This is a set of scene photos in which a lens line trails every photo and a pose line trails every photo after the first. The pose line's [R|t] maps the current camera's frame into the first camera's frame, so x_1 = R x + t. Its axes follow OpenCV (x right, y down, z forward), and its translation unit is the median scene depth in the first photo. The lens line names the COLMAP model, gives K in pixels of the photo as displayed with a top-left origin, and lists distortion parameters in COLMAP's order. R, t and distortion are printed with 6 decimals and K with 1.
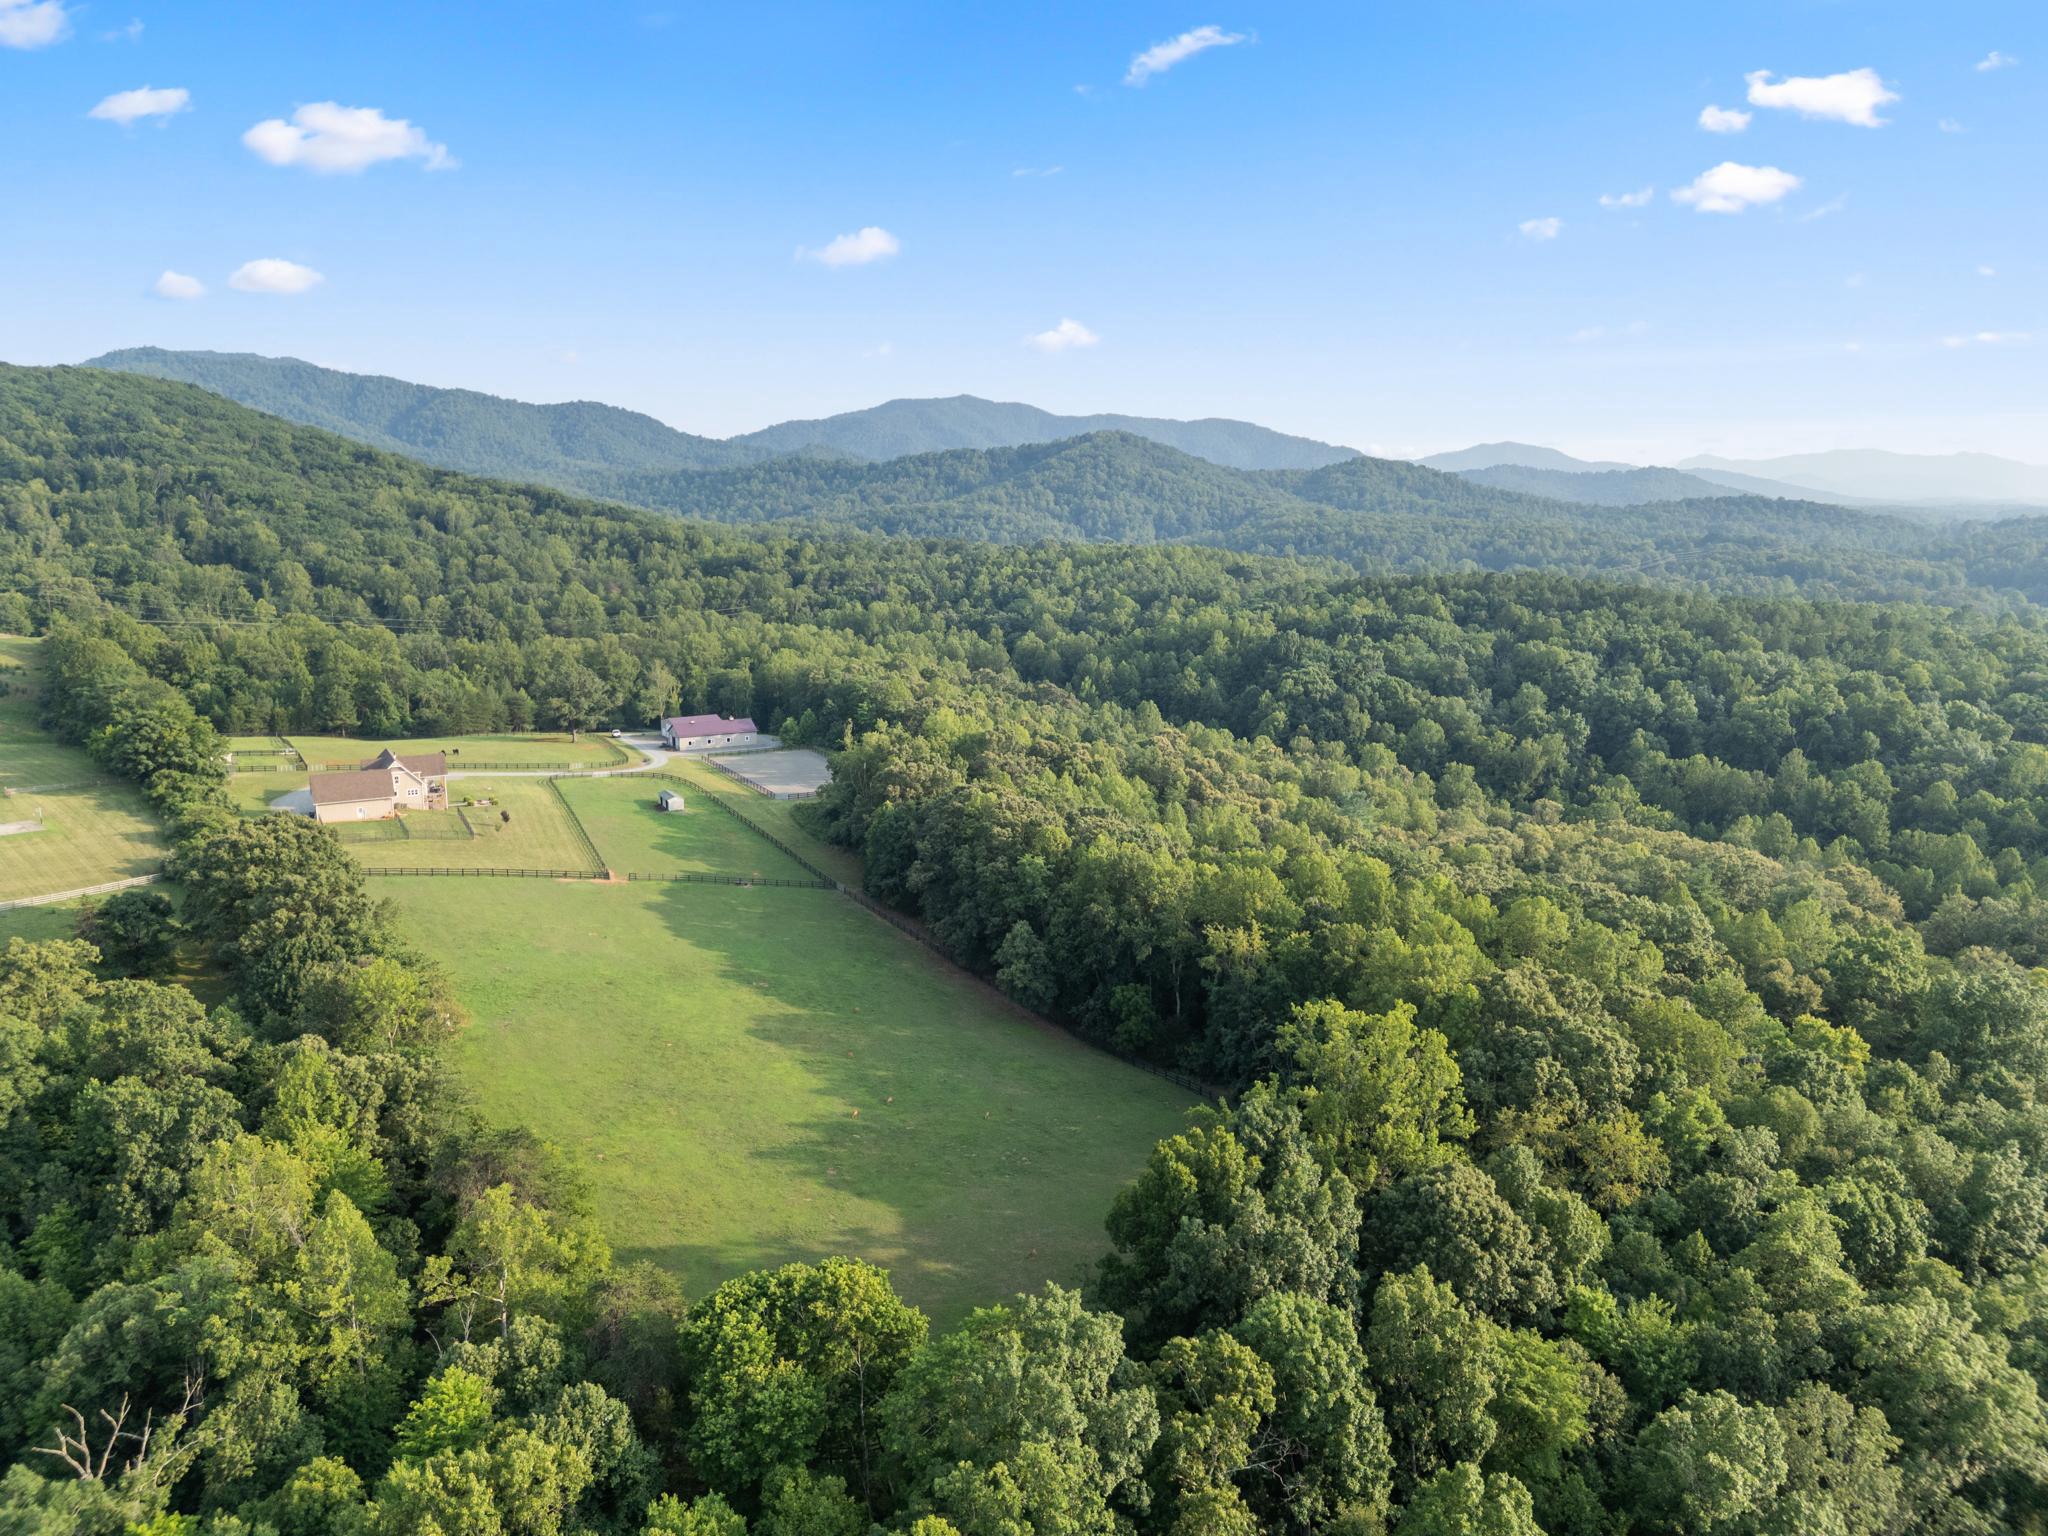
lens RADIAL K [[1441.4, 0, 1026.8], [0, 1441.4, 767.9], [0, 0, 1]] dist [0.044630, -0.034678]
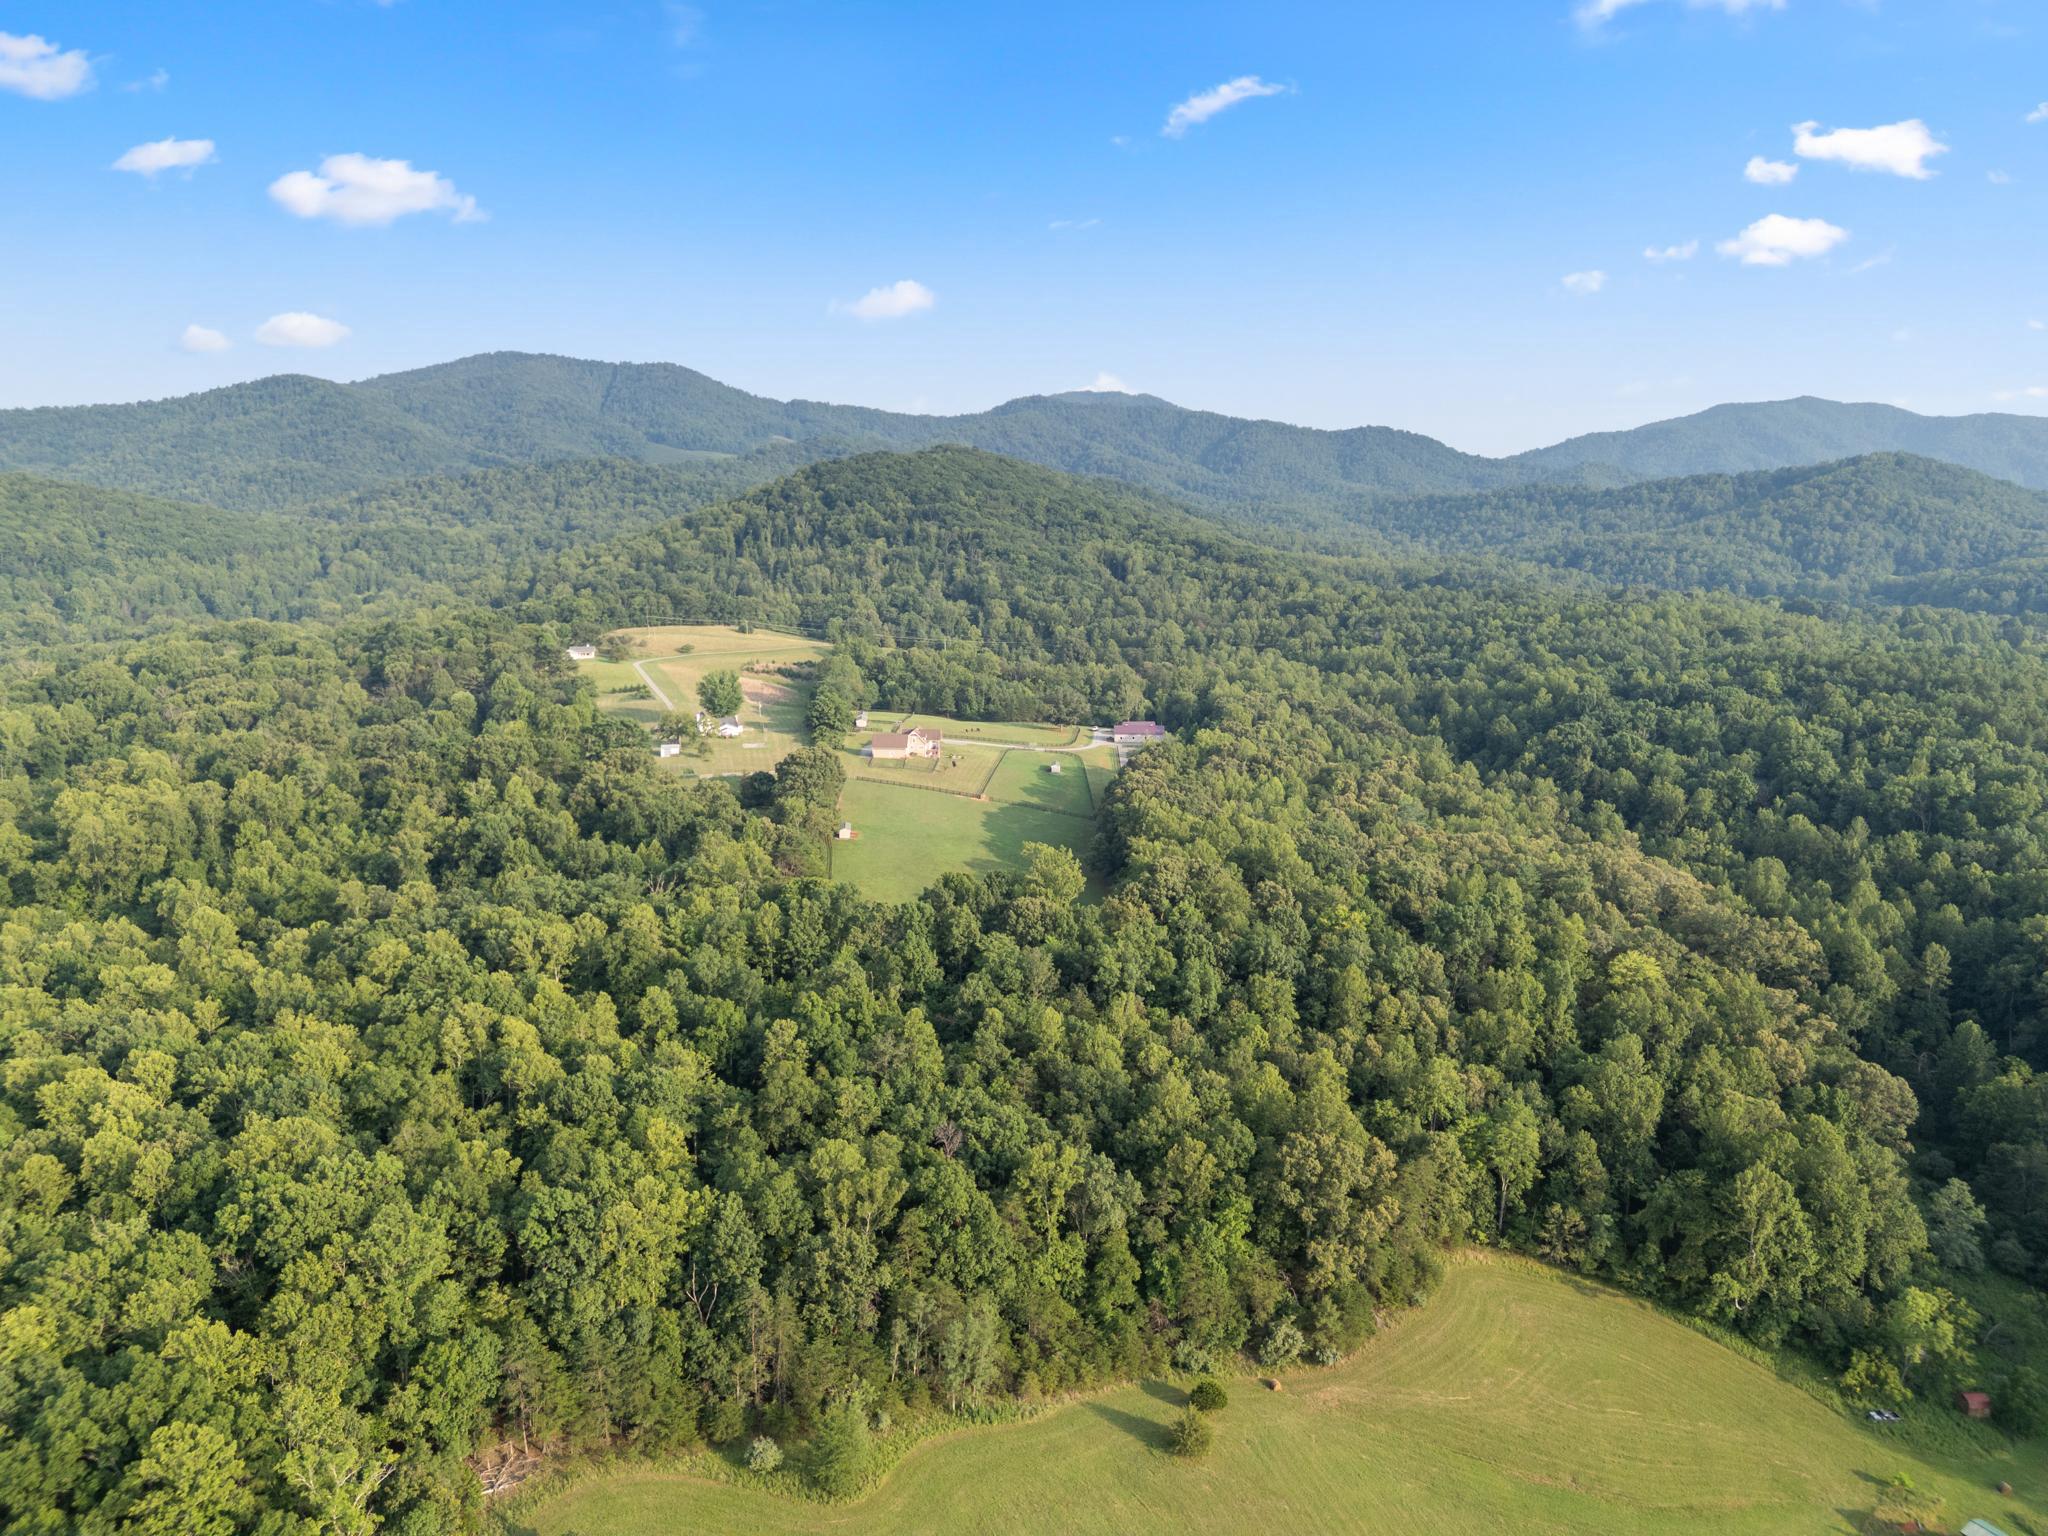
lens RADIAL K [[1441.4, 0, 1024.7], [0, 1441.4, 770.4], [0, 0, 1]] dist [0.044630, -0.034678]
pose [[0.850034, 0.096870, -0.517744, 0.303673], [-0.097104, 0.994915, 0.026723, -0.007916], [0.517700, 0.027559, 0.855118, -0.256807]]
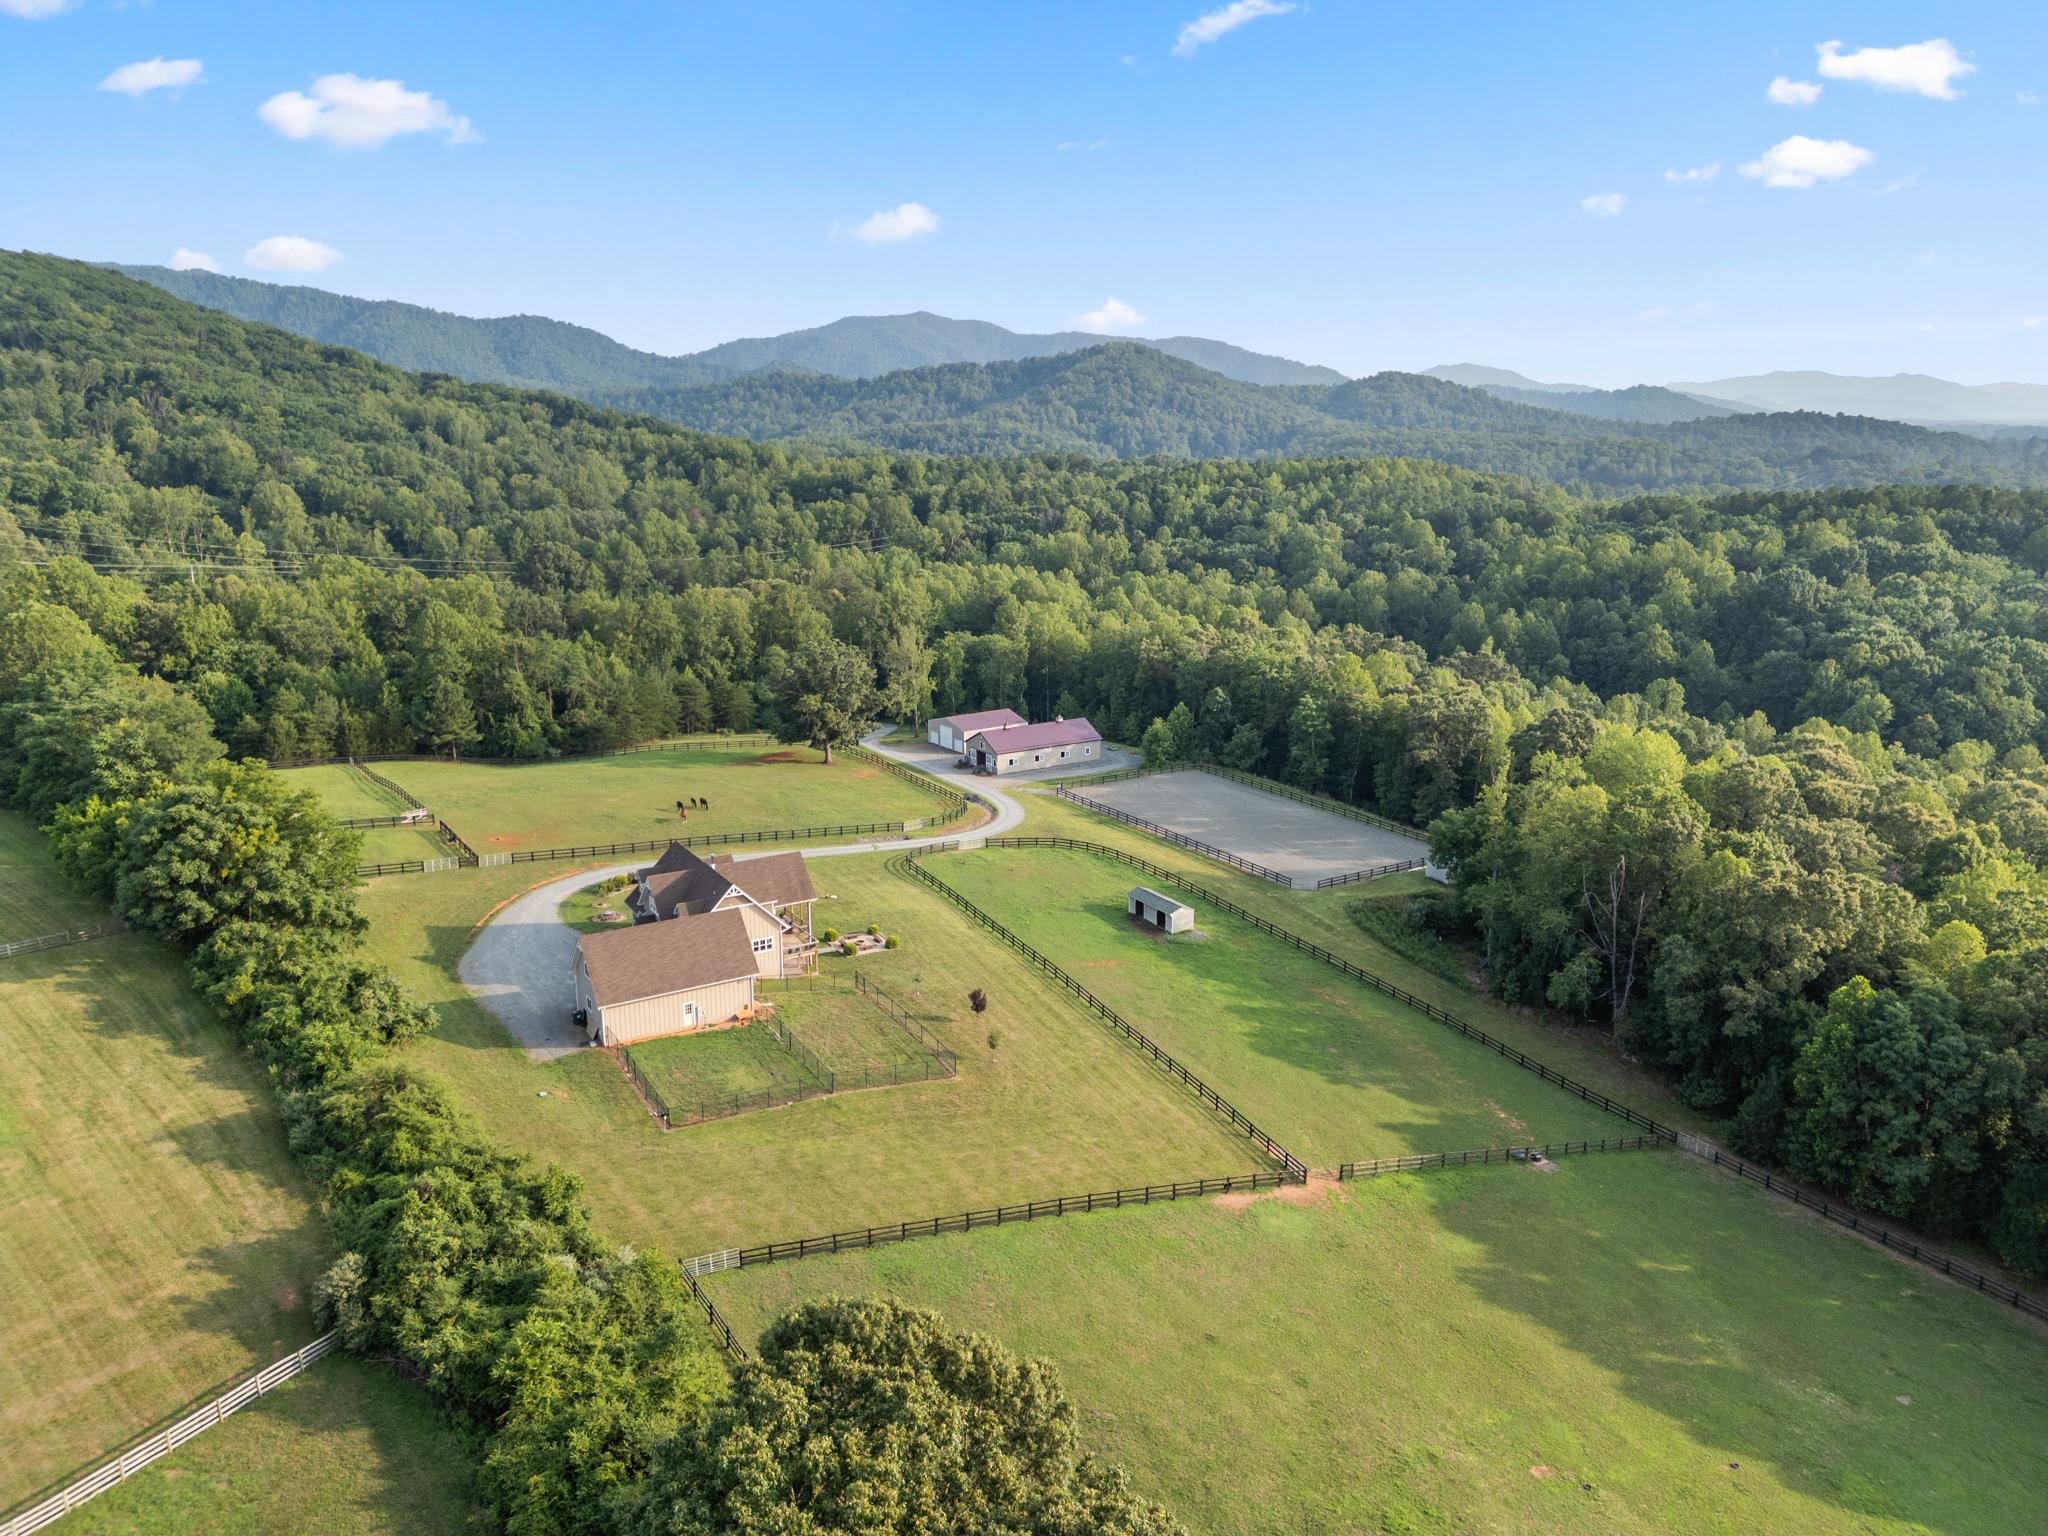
lens RADIAL K [[1441.4, 0, 1020.8], [0, 1441.4, 772.4], [0, 0, 1]] dist [0.044630, -0.034678]
pose [[0.999166, -0.012137, 0.038988, -0.150712], [0.010109, 0.998607, 0.051786, -0.026847], [-0.039562, -0.051349, 0.997897, 0.223267]]
